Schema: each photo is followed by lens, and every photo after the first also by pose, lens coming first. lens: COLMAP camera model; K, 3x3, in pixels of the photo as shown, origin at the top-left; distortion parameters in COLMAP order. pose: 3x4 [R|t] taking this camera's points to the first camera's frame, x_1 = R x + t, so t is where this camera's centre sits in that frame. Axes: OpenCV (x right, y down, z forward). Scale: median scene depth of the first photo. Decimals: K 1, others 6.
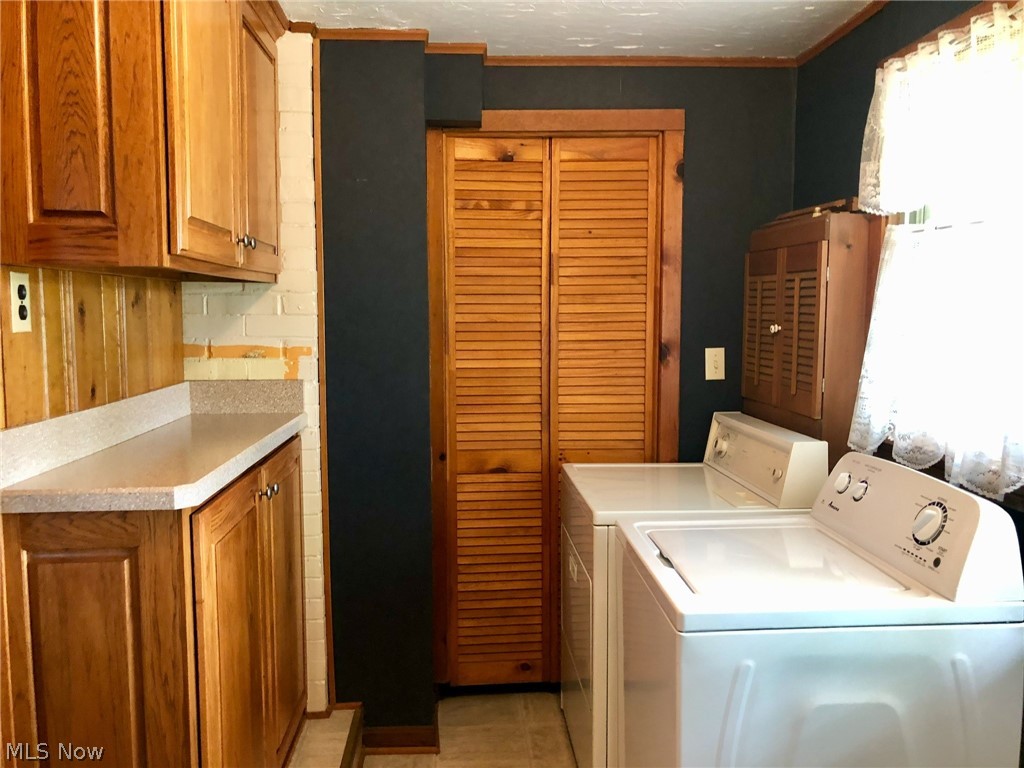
lens RADIAL K [[834.7, 0, 502.4], [0, 834.7, 375.0], [0, 0, 1]] dist [0.030433, -0.056713]
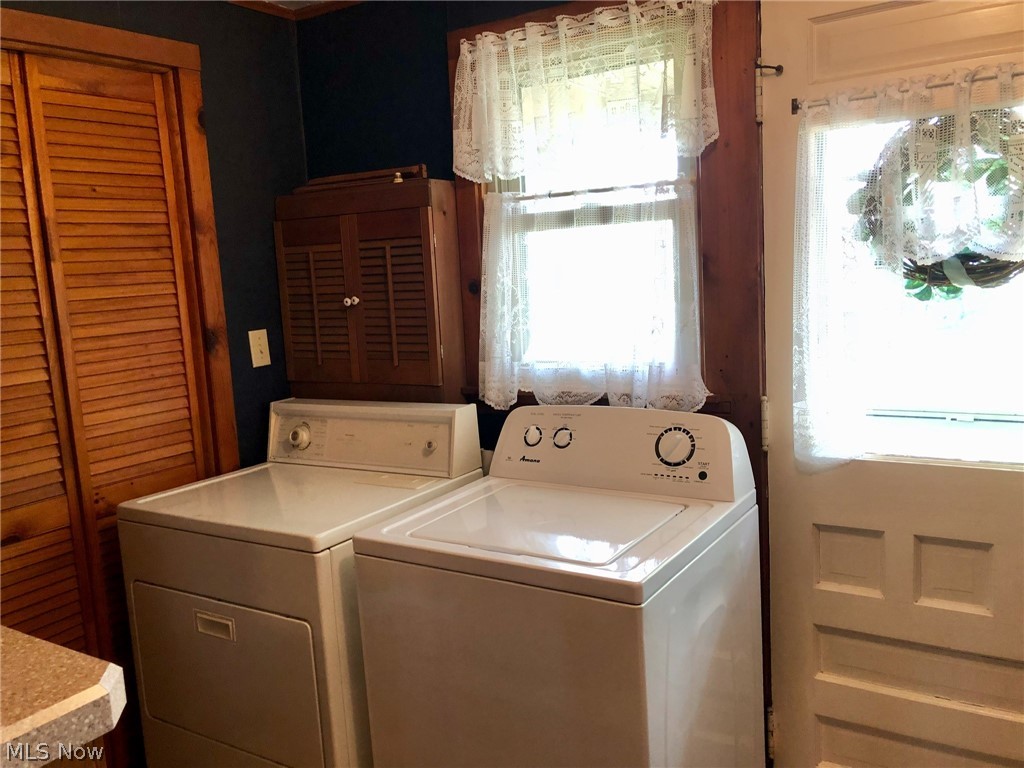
lens RADIAL K [[841.4, 0, 513.4], [0, 841.4, 367.3], [0, 0, 1]] dist [0.068965, -0.118836]
pose [[0.586606, -0.125756, 0.800049, -0.301310], [0.121490, 0.990356, 0.066592, -0.020433], [-0.800708, 0.058135, 0.596227, 0.262732]]
